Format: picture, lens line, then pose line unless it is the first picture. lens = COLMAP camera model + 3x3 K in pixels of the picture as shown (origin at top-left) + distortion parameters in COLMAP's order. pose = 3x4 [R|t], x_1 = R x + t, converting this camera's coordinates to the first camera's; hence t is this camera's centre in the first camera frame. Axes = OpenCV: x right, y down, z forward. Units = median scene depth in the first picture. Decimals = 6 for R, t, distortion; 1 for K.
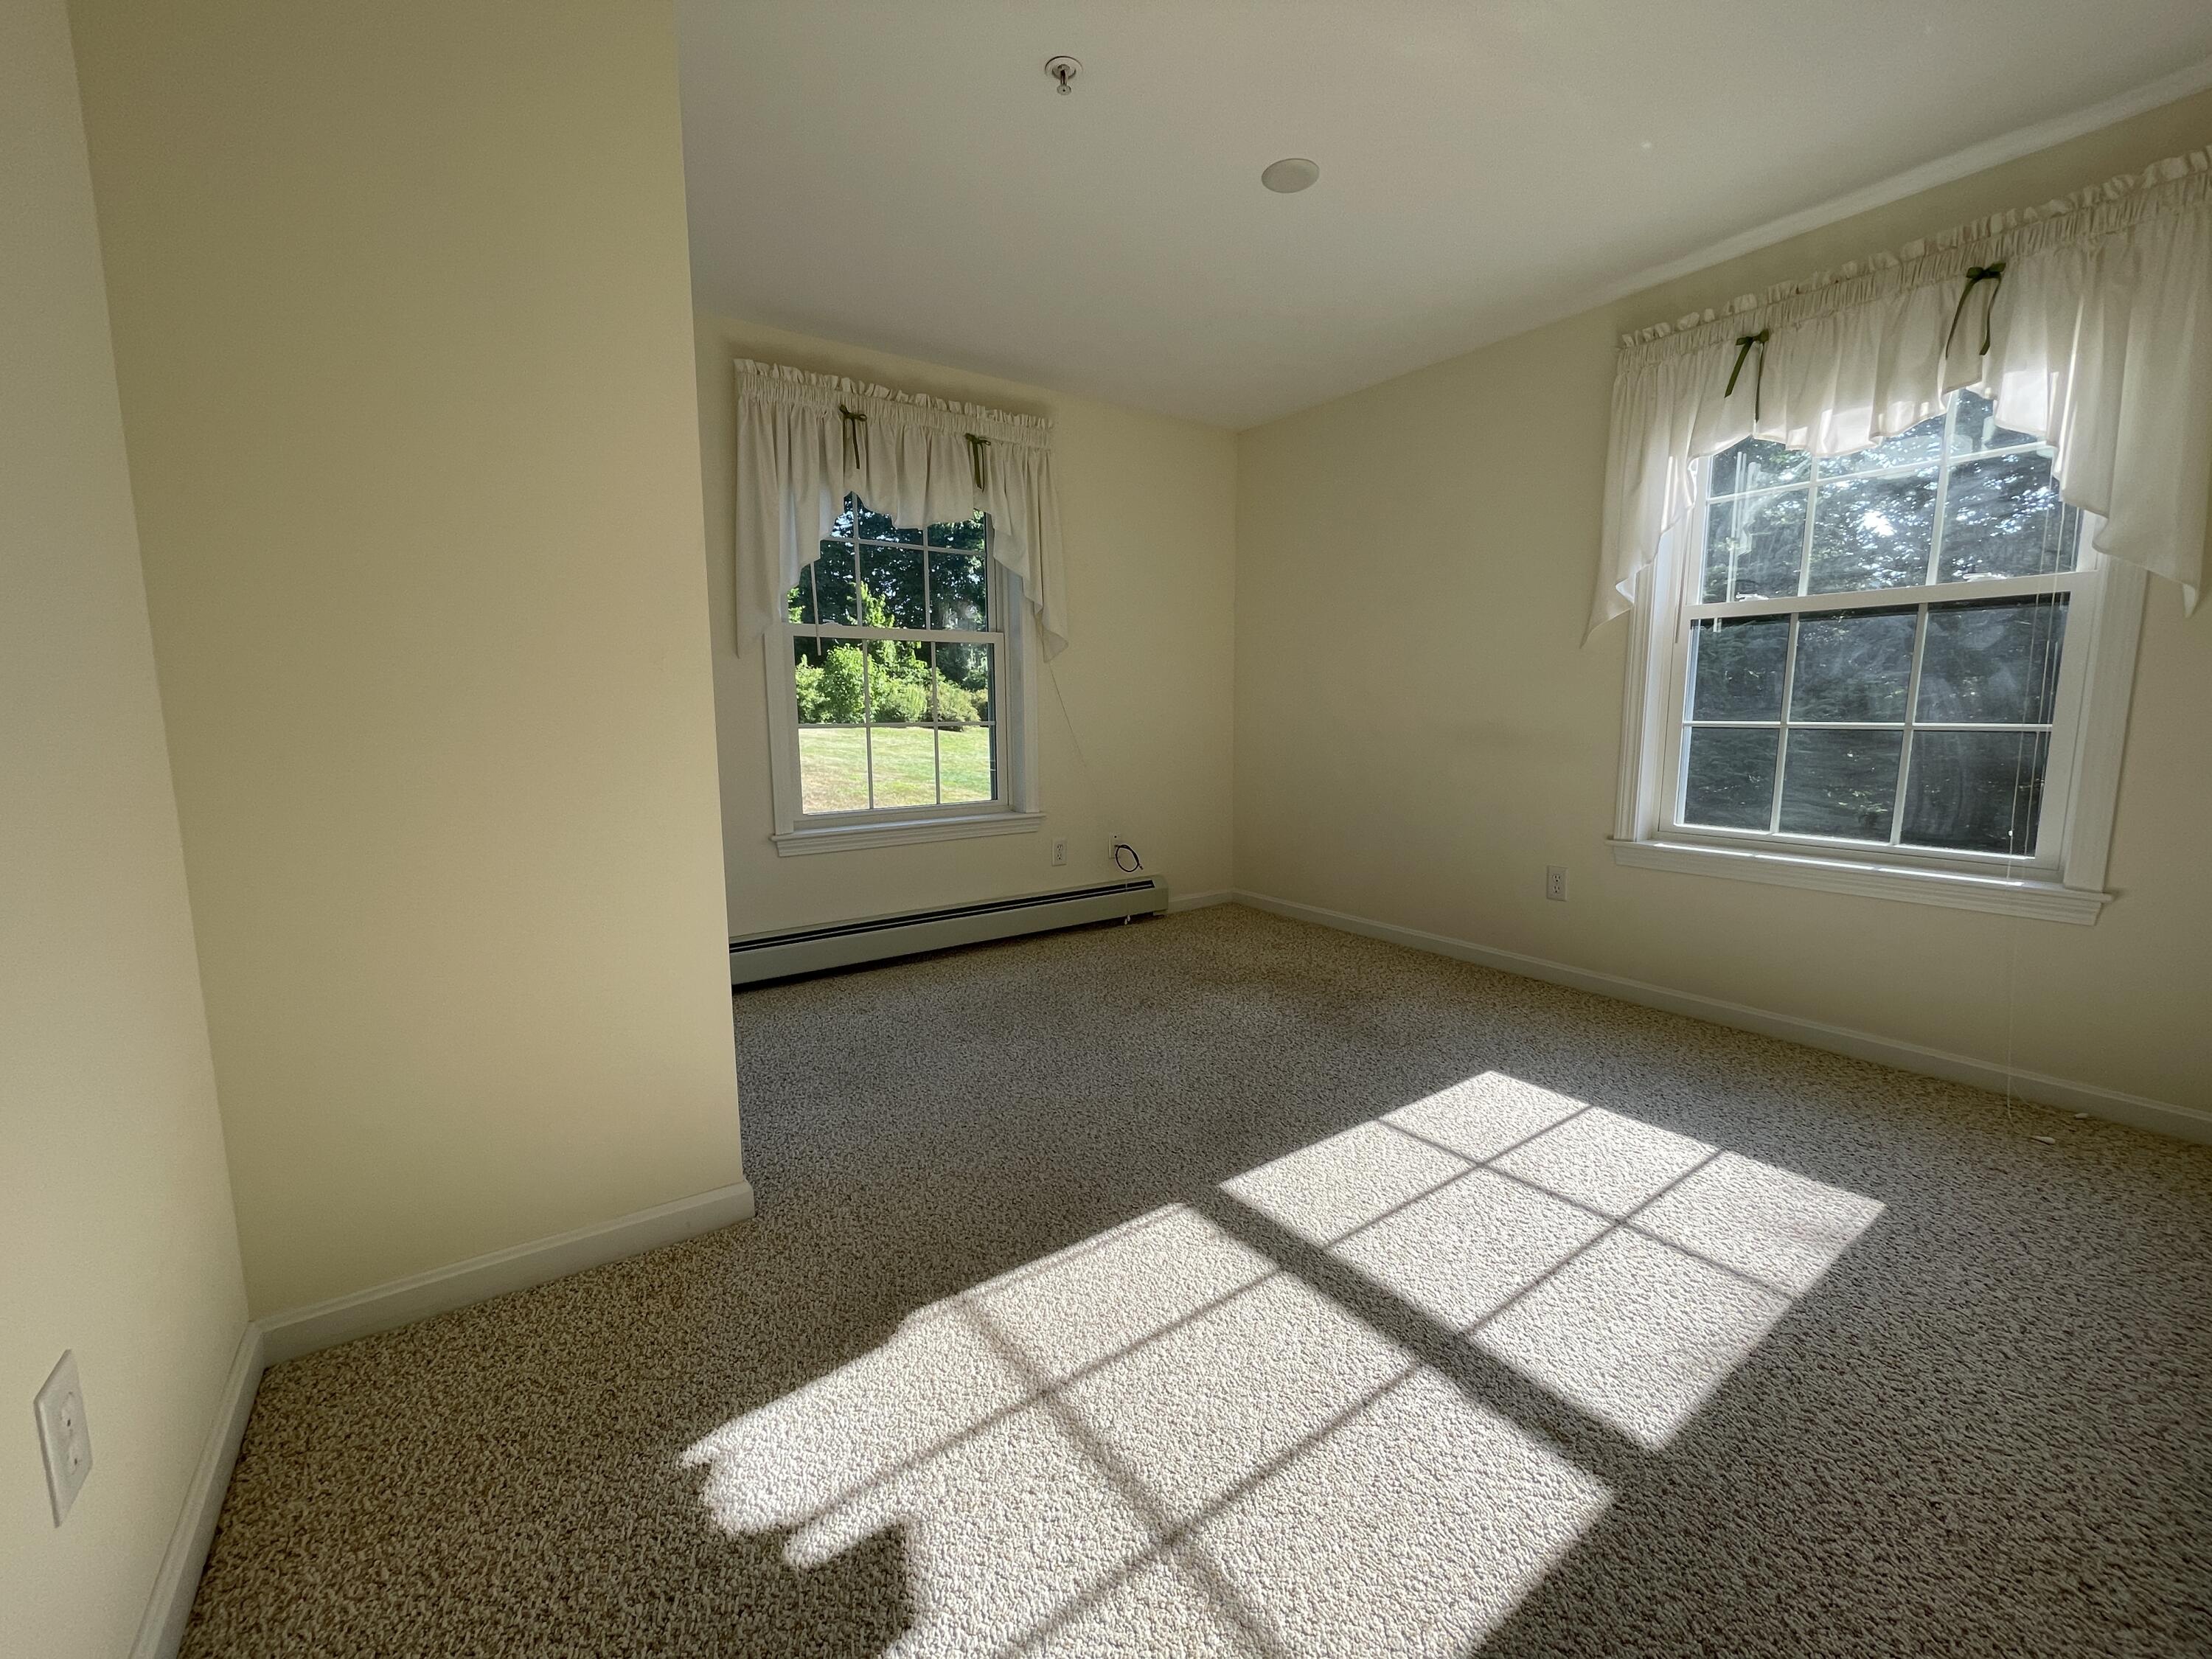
lens RADIAL K [[902.8, 0, 1096.7], [0, 902.8, 827.3], [0, 0, 1]] dist [-0.001108, -0.000215]
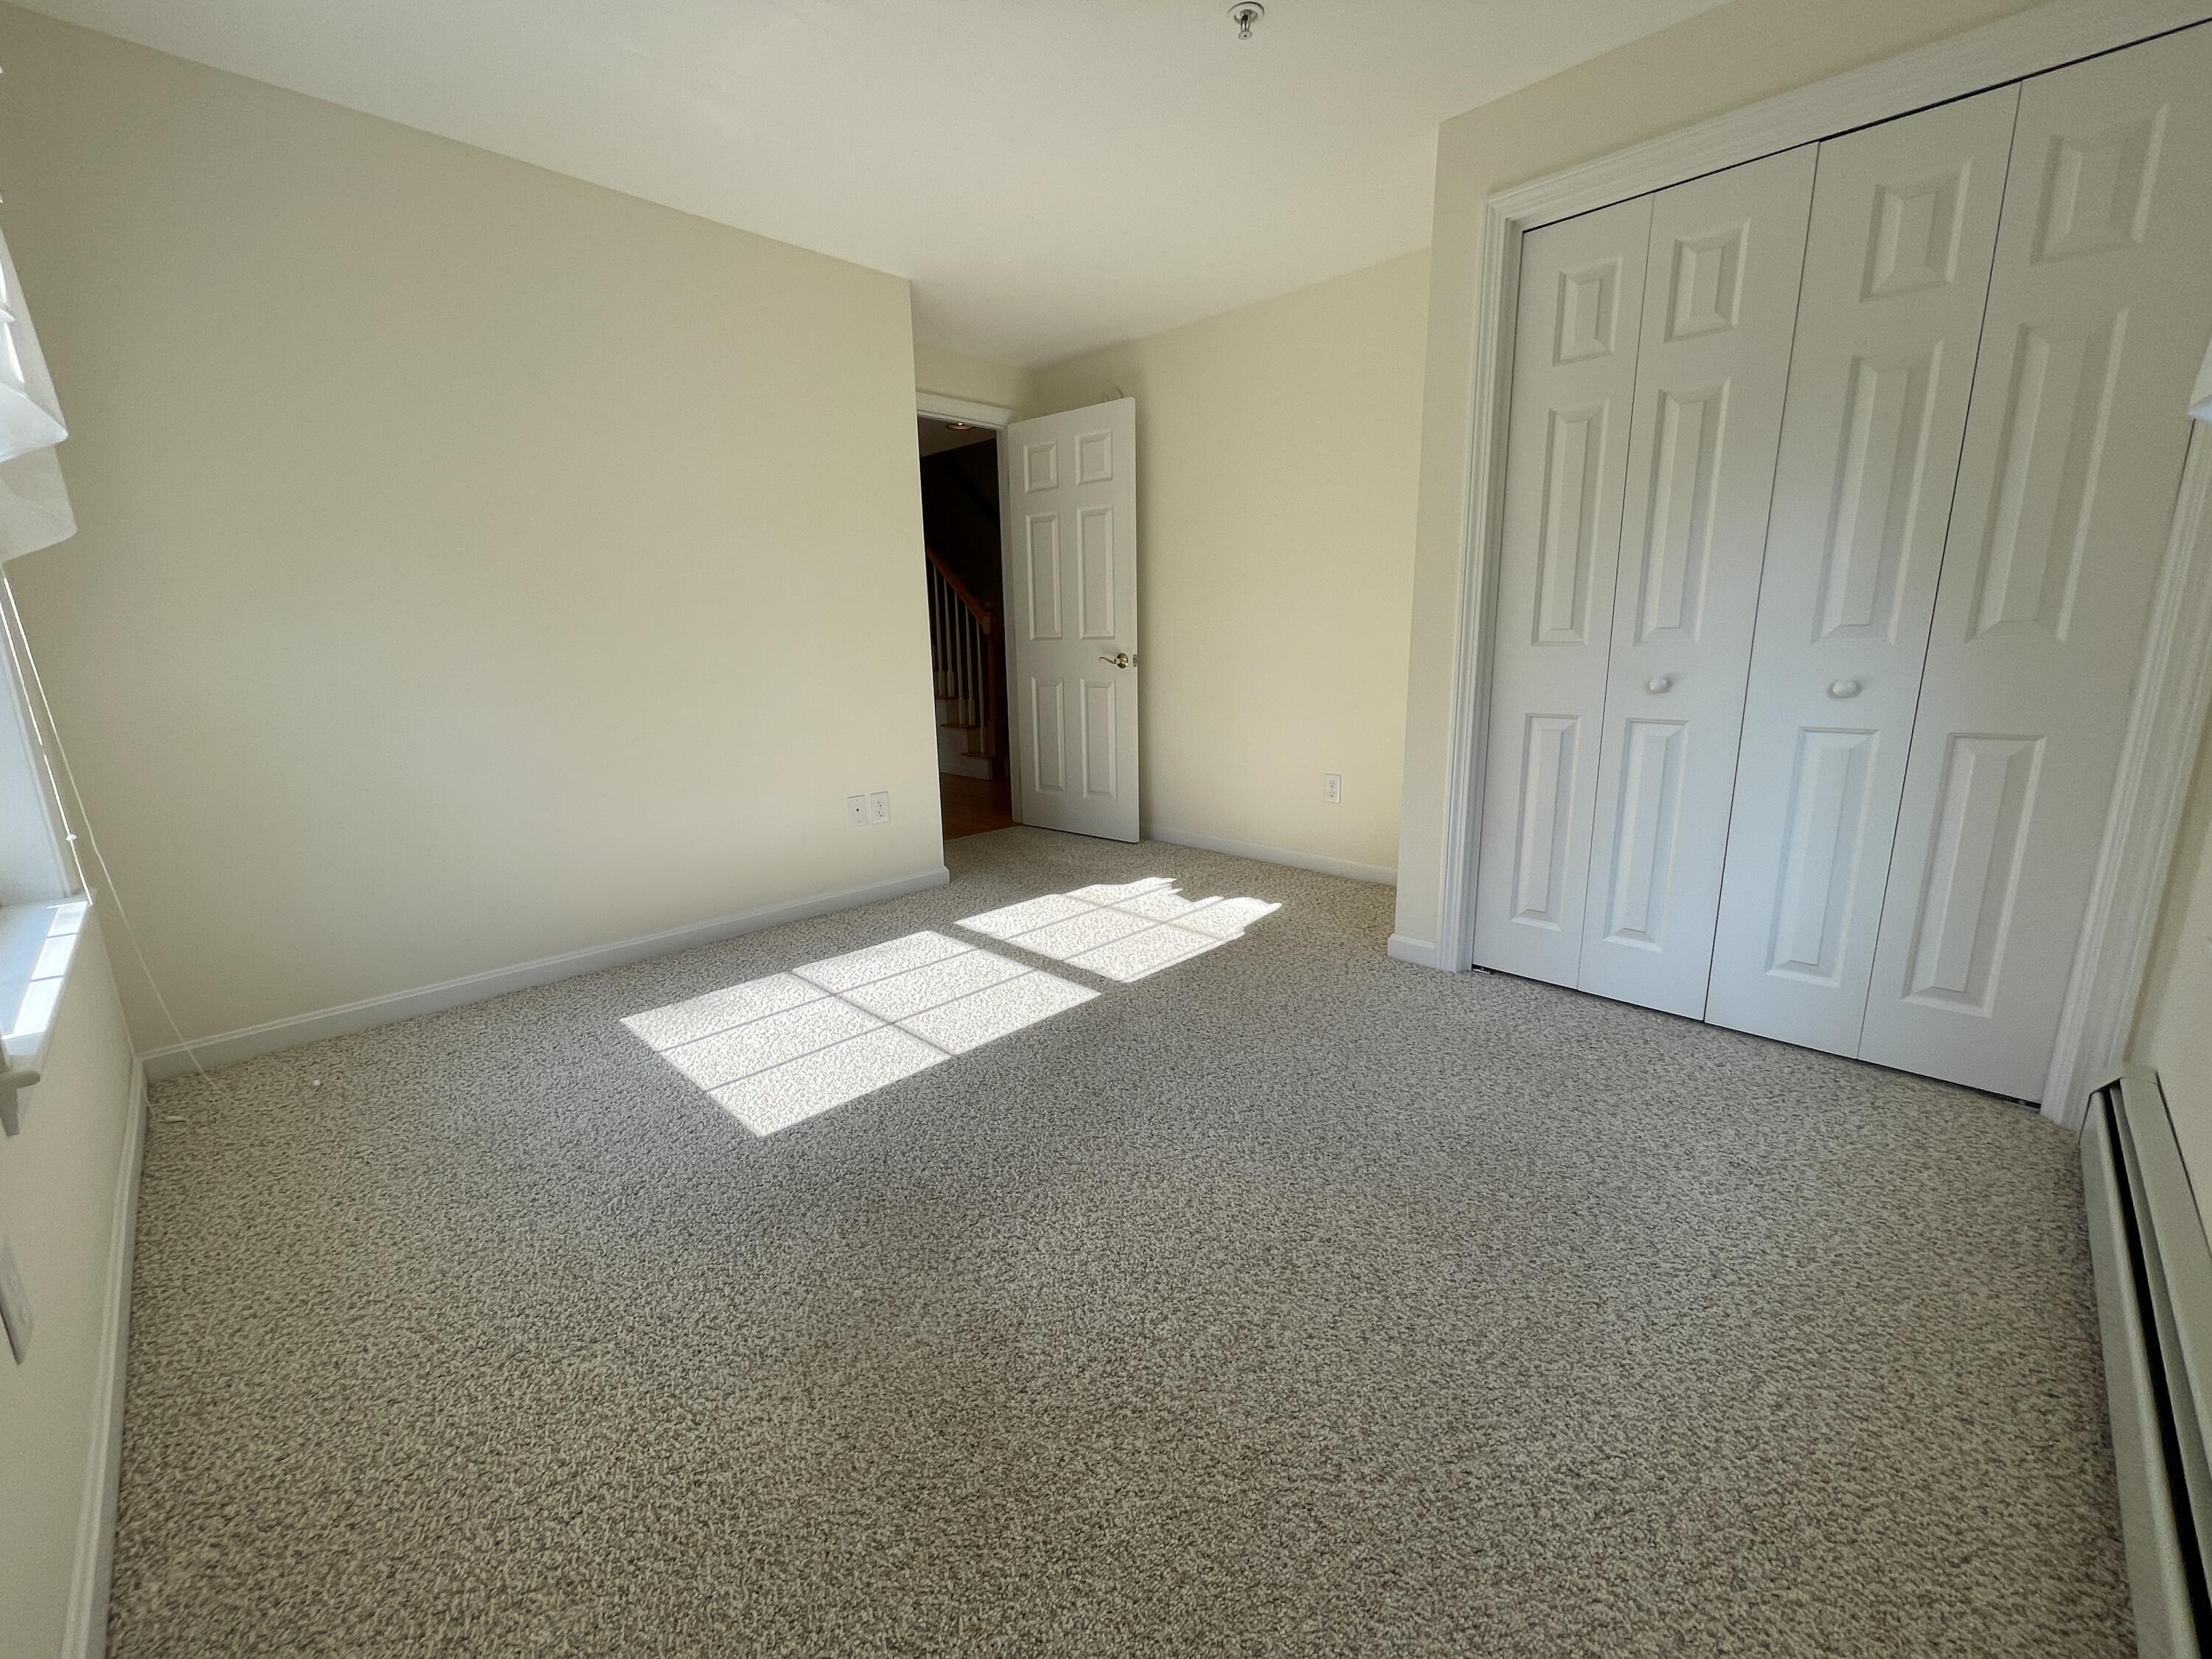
lens RADIAL K [[902.8, 0, 1096.7], [0, 902.8, 827.3], [0, 0, 1]] dist [-0.001108, -0.000215]
pose [[-0.984473, 0.058344, -0.165556, 0.383523], [-0.000957, 0.941348, 0.337437, -0.327010], [0.175533, 0.332356, -0.926676, 2.368735]]
